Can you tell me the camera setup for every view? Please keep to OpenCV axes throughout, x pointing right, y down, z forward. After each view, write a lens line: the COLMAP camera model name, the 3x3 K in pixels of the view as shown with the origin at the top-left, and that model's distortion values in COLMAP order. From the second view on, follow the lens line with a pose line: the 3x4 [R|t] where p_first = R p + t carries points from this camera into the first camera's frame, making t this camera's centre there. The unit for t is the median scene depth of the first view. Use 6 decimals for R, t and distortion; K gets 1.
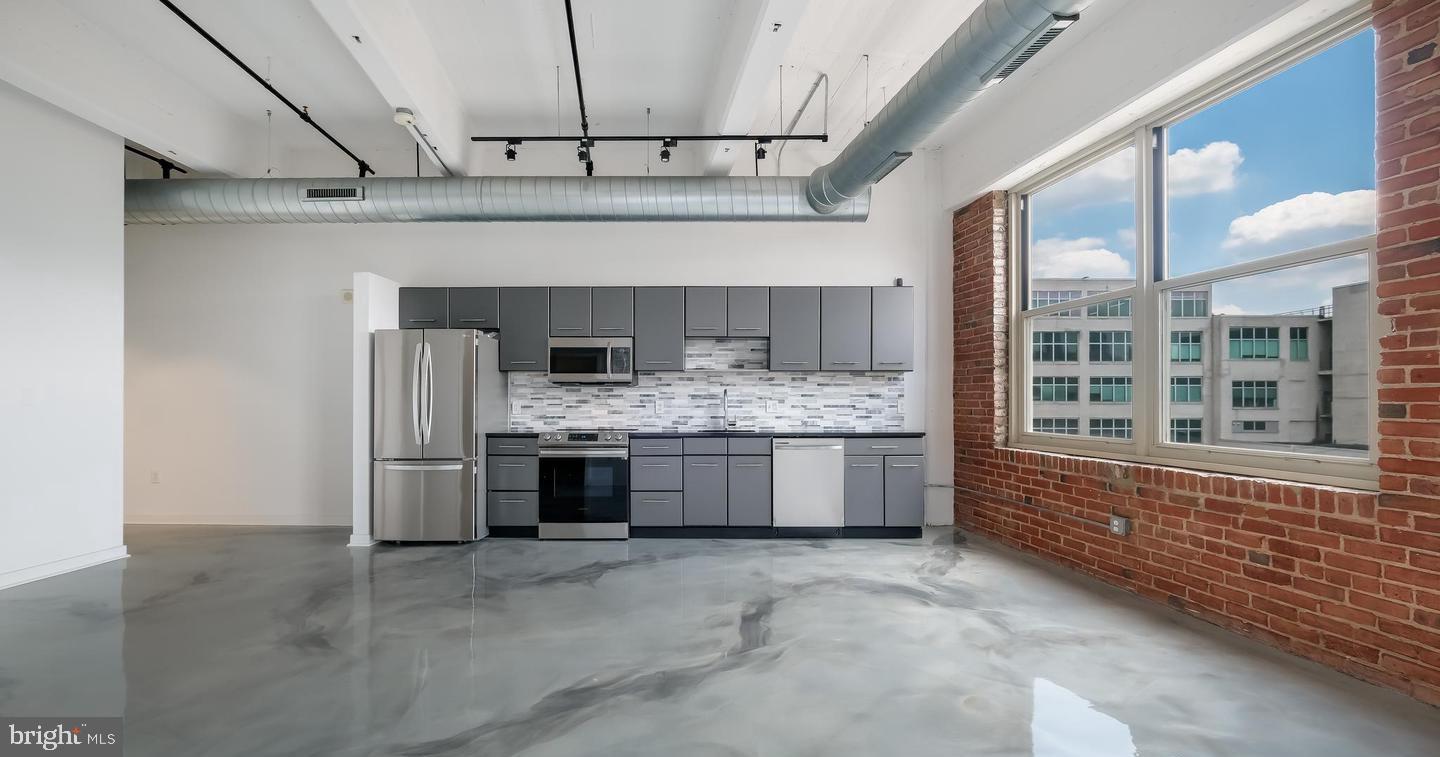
lens RADIAL K [[652.1, 0, 624.4], [0, 652.1, 397.3], [0, 0, 1]] dist [0.003605, 0.000799]
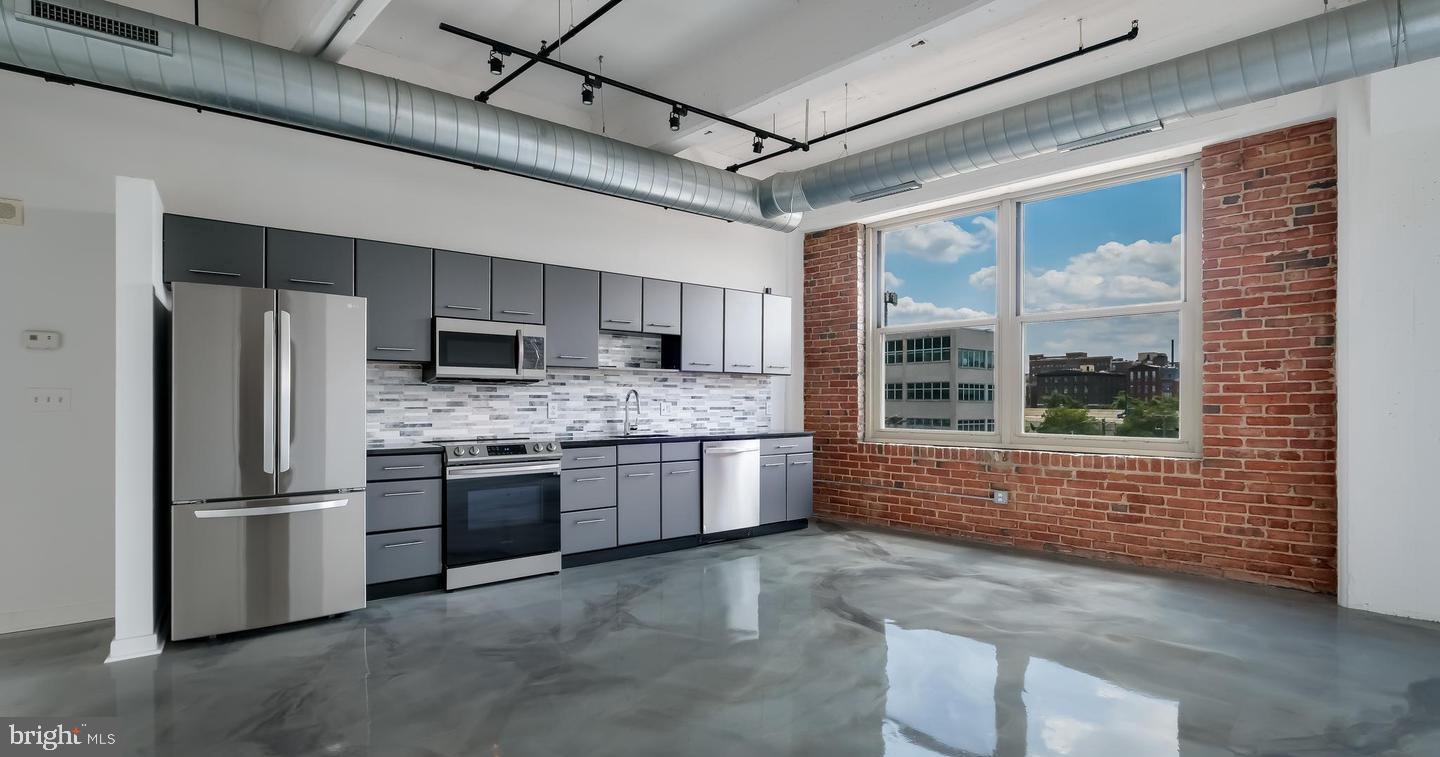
lens RADIAL K [[707.6, 0, 664.7], [0, 707.6, 402.5], [0, 0, 1]] dist [0.002761, -0.001686]
pose [[0.760951, -0.000901, 0.648809, -0.516659], [-0.003582, 0.999978, 0.005590, -0.000787], [-0.648800, -0.006578, 0.760931, 0.259729]]
